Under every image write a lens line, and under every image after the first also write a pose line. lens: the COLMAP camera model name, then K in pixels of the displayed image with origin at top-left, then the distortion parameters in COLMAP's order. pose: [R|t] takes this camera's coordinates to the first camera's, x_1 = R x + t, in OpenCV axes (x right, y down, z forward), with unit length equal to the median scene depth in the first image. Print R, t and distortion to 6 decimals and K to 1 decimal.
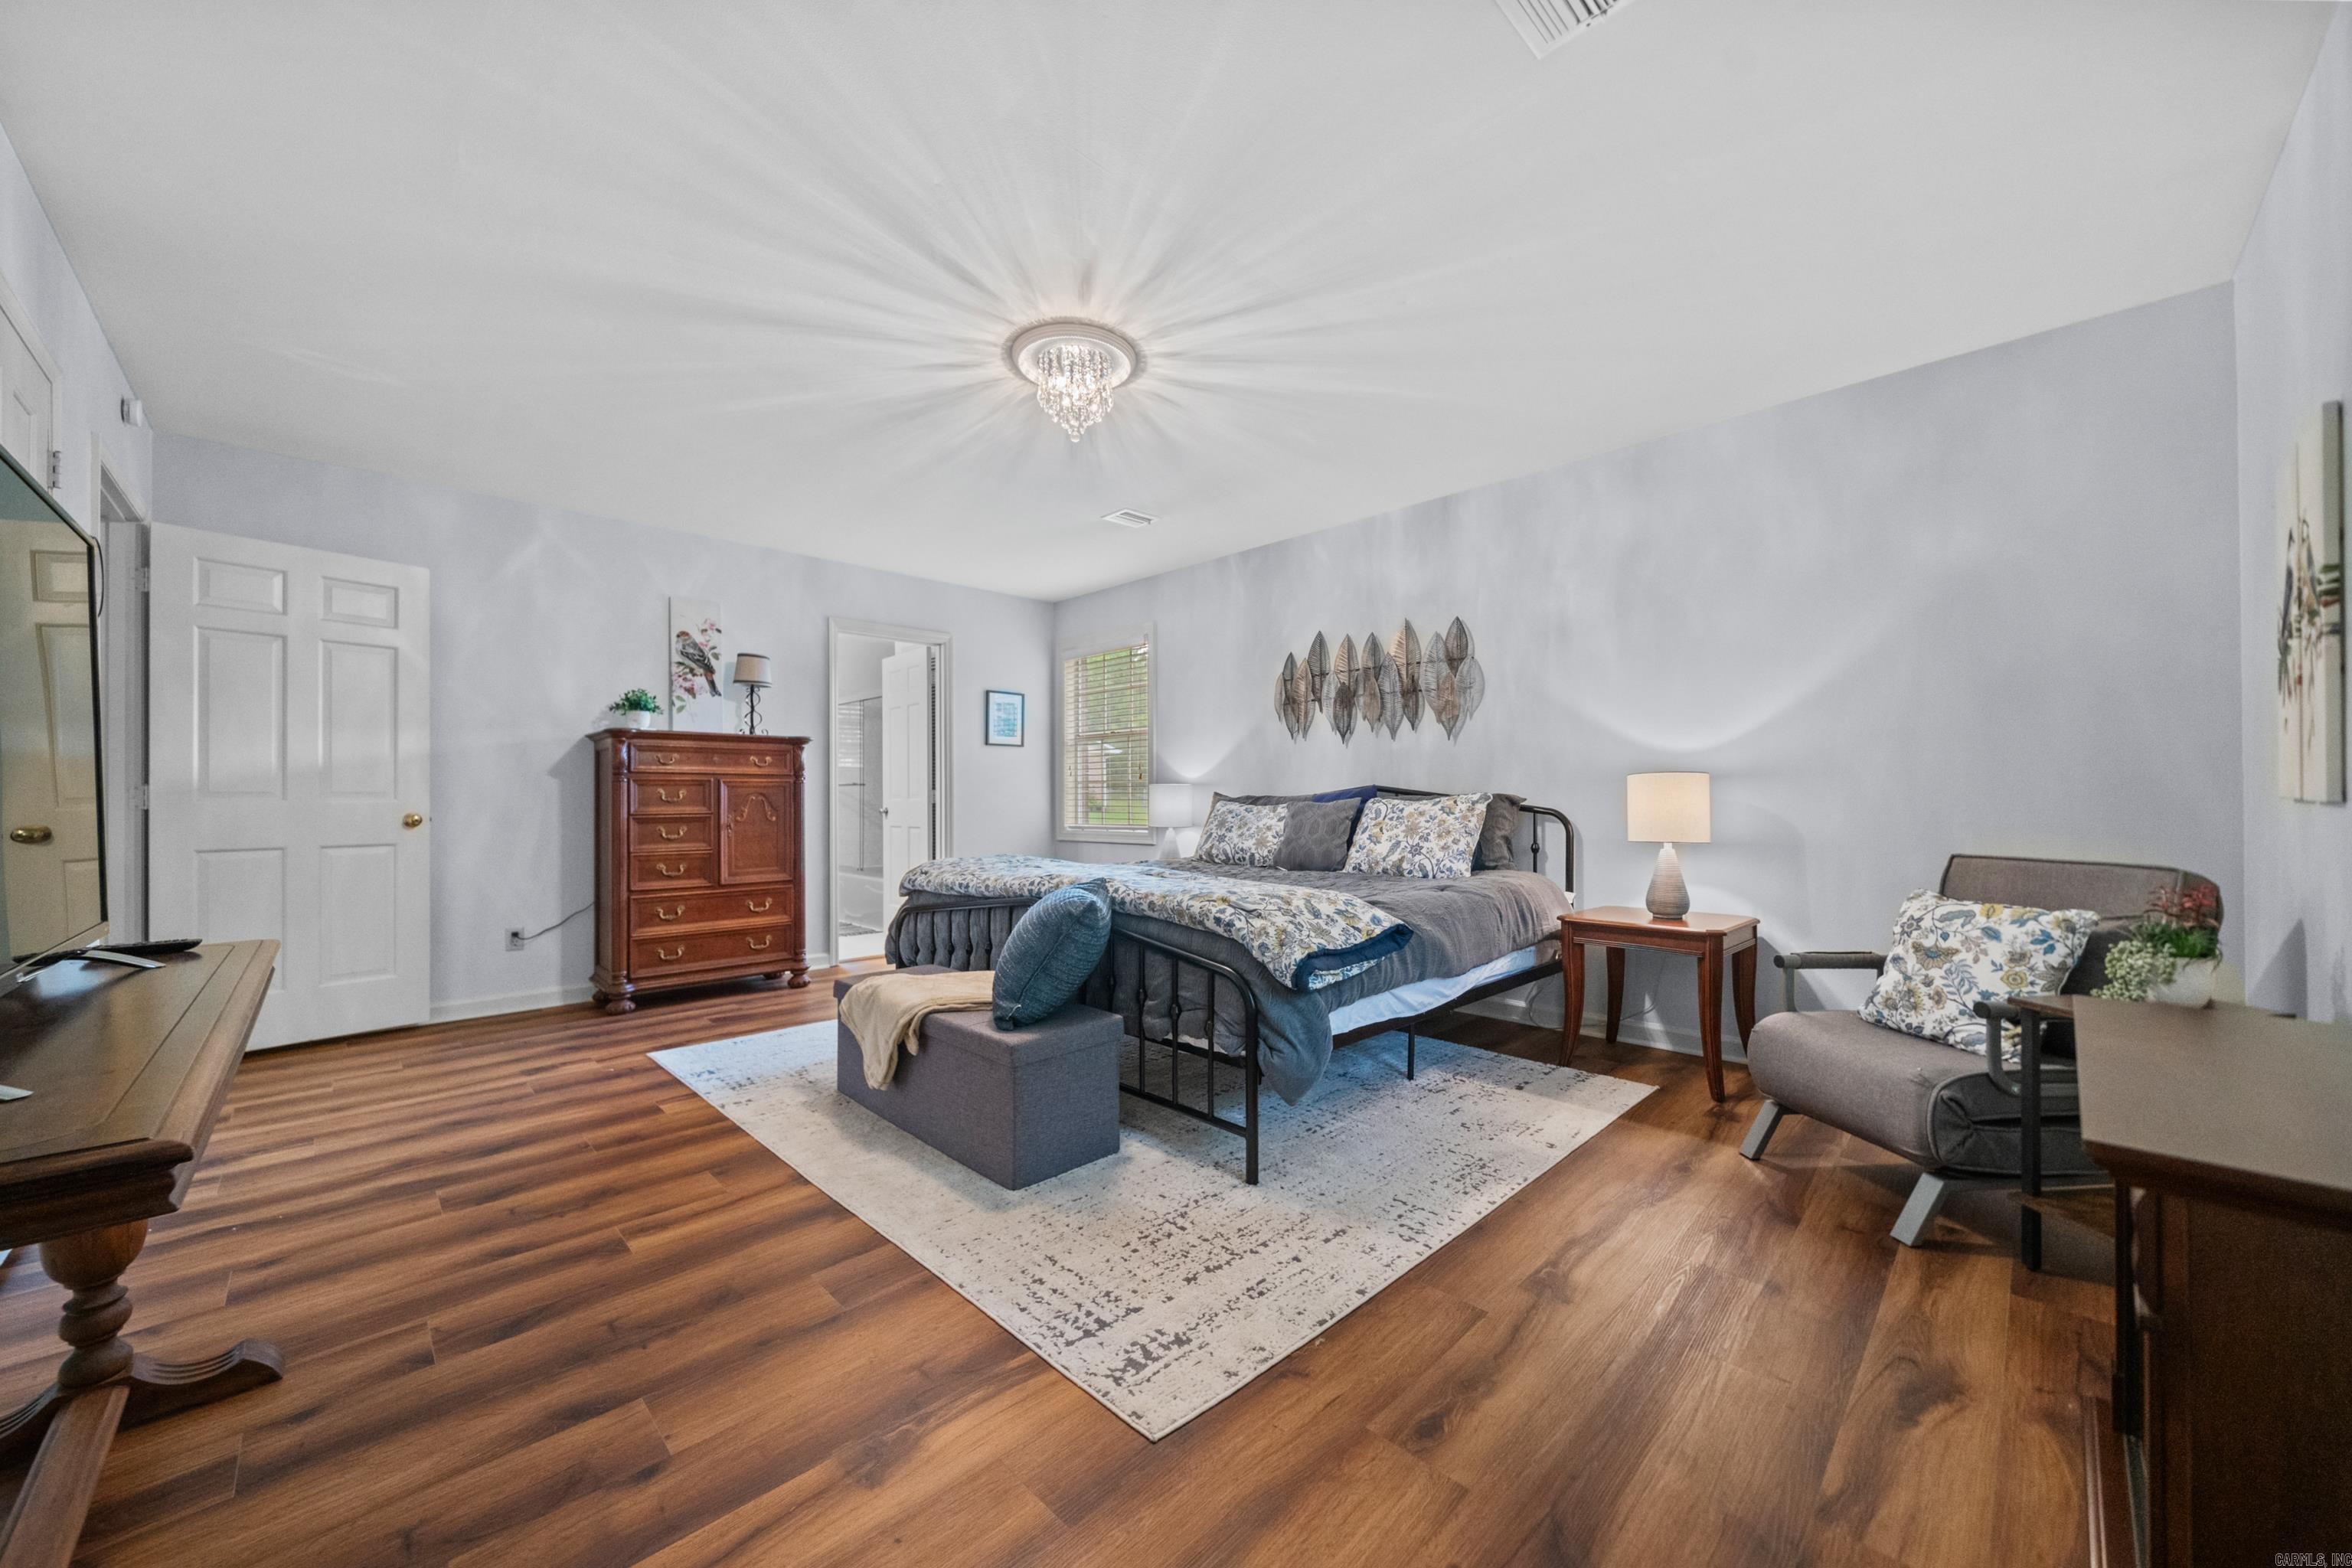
lens RADIAL K [[871.9, 0, 1179.7], [0, 871.9, 788.7], [0, 0, 1]] dist [-0.002603, 0.000126]
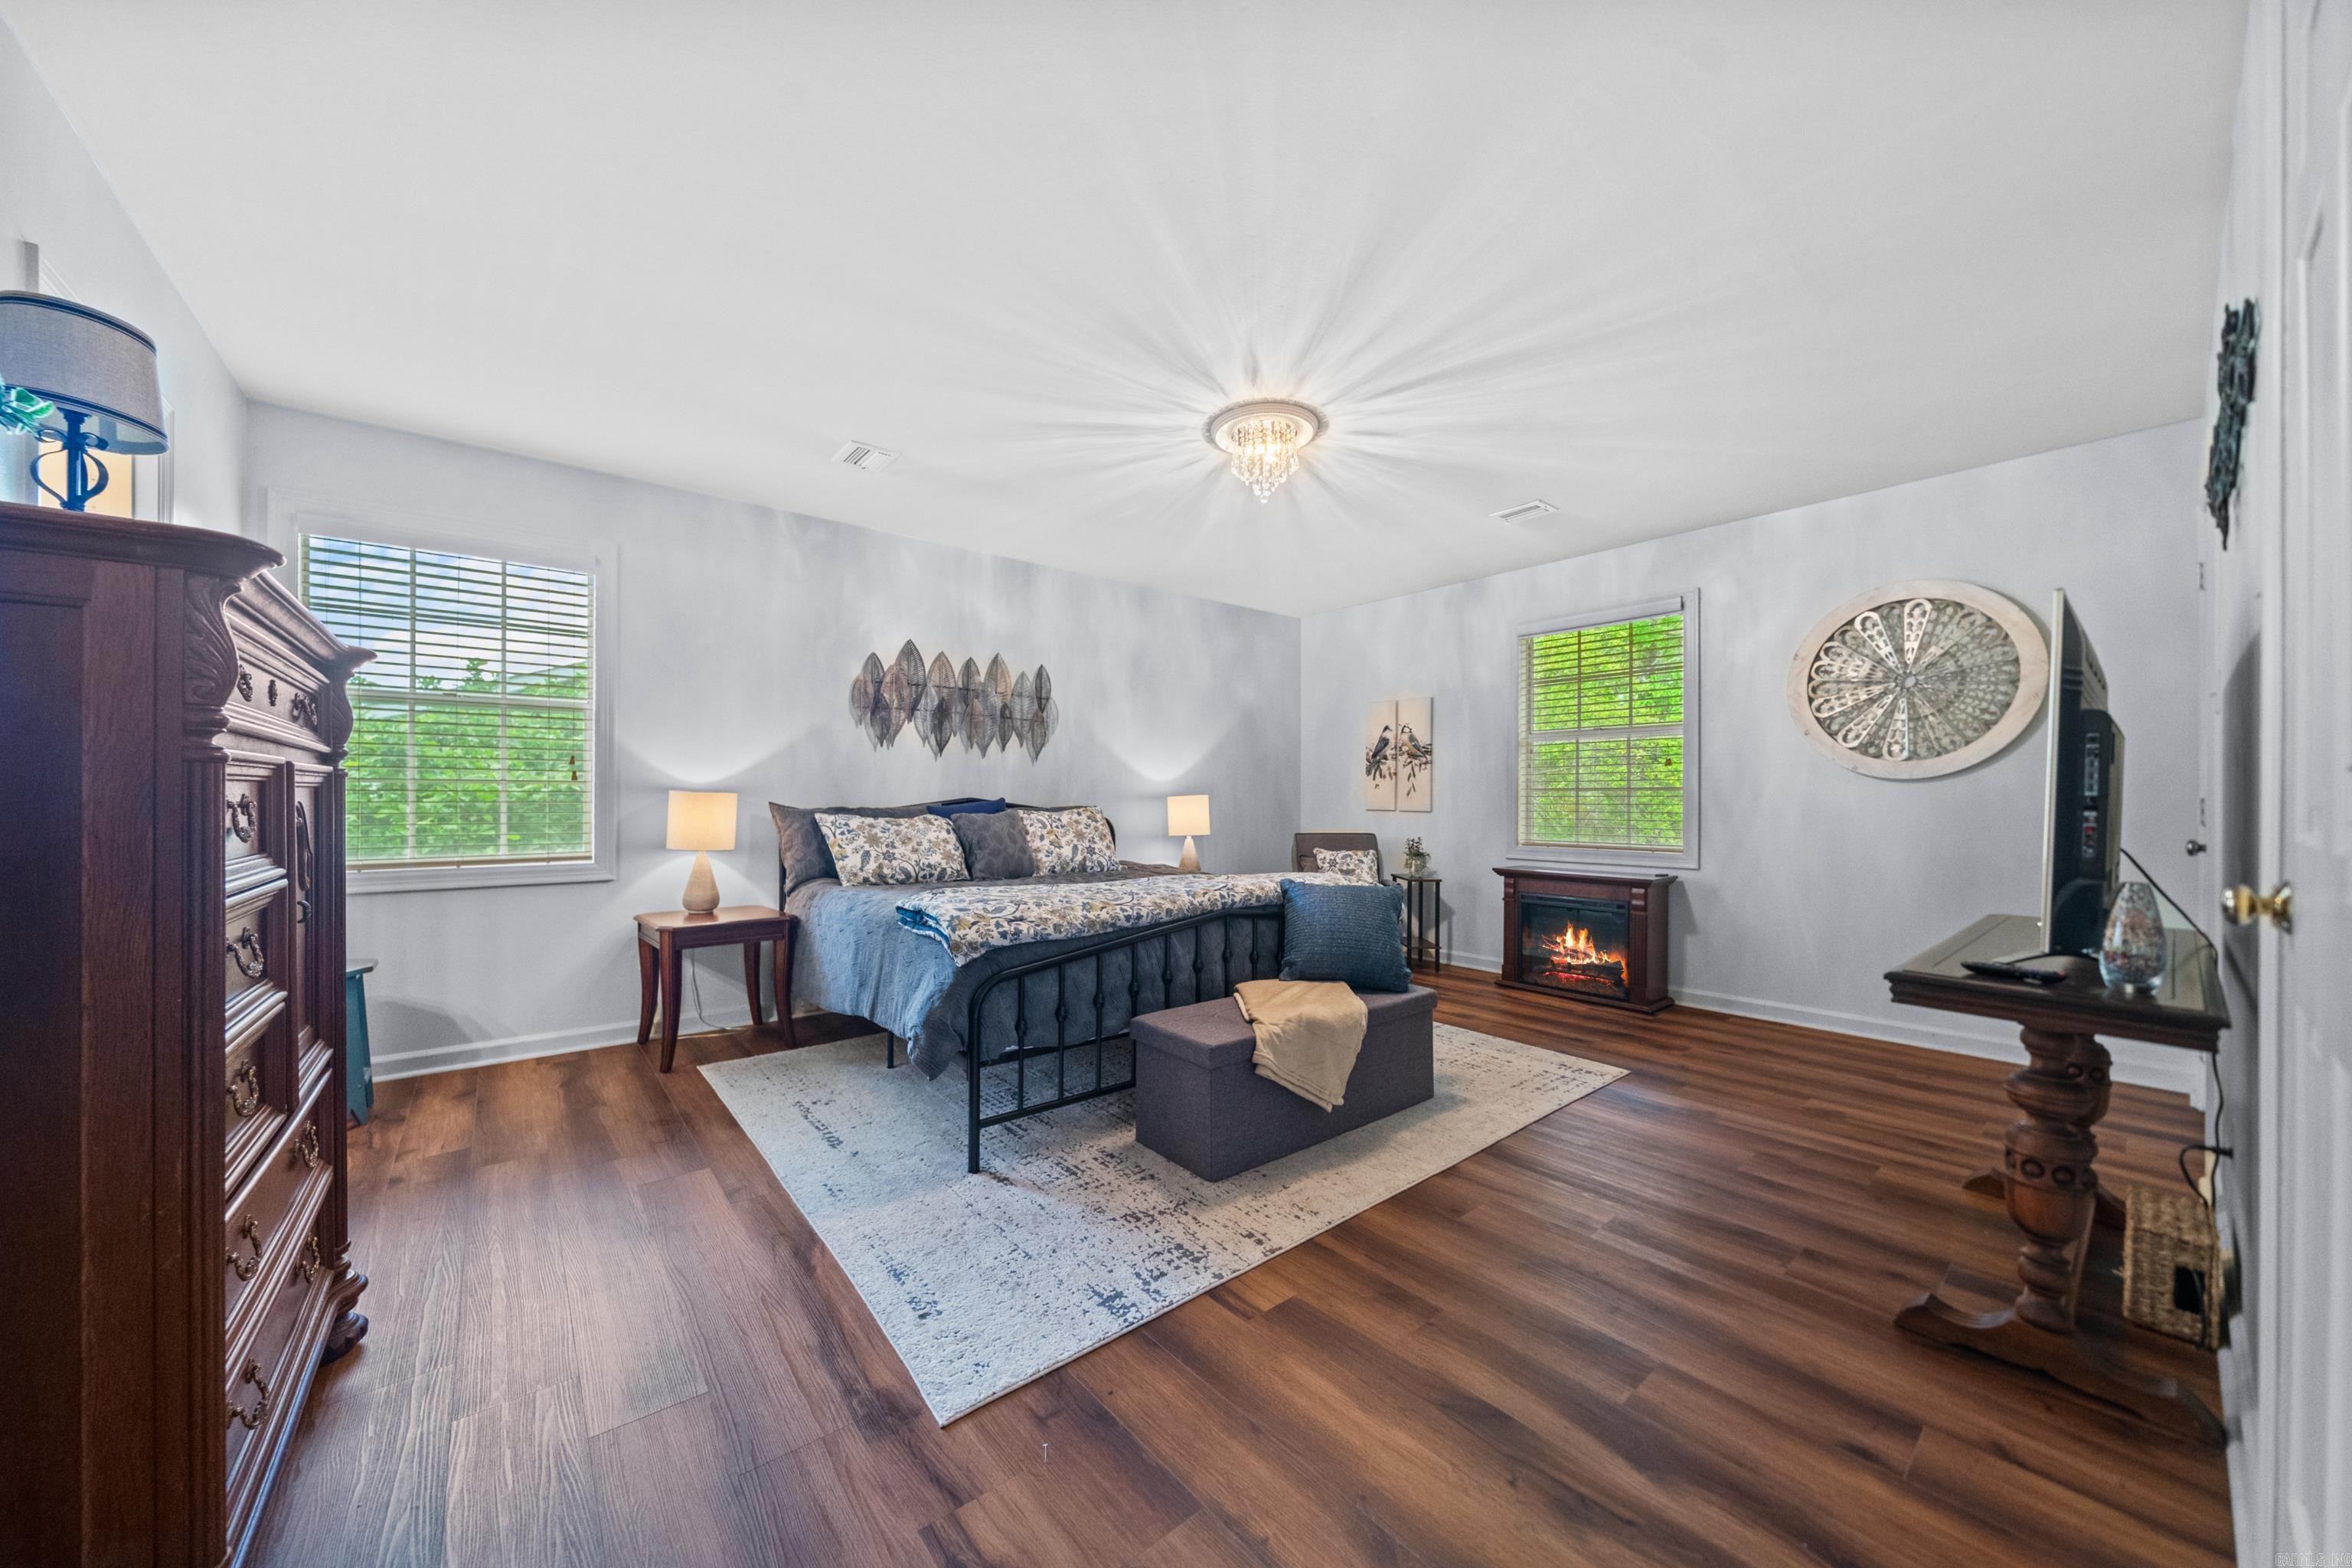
lens RADIAL K [[807.4, 0, 1178.1], [0, 807.4, 801.4], [0, 0, 1]] dist [-0.004229, 0.000087]
pose [[0.088254, 0.001107, 0.996097, -0.888579], [-0.014381, 0.999897, 0.000163, -0.003516], [-0.995994, -0.014340, 0.088261, 0.761085]]
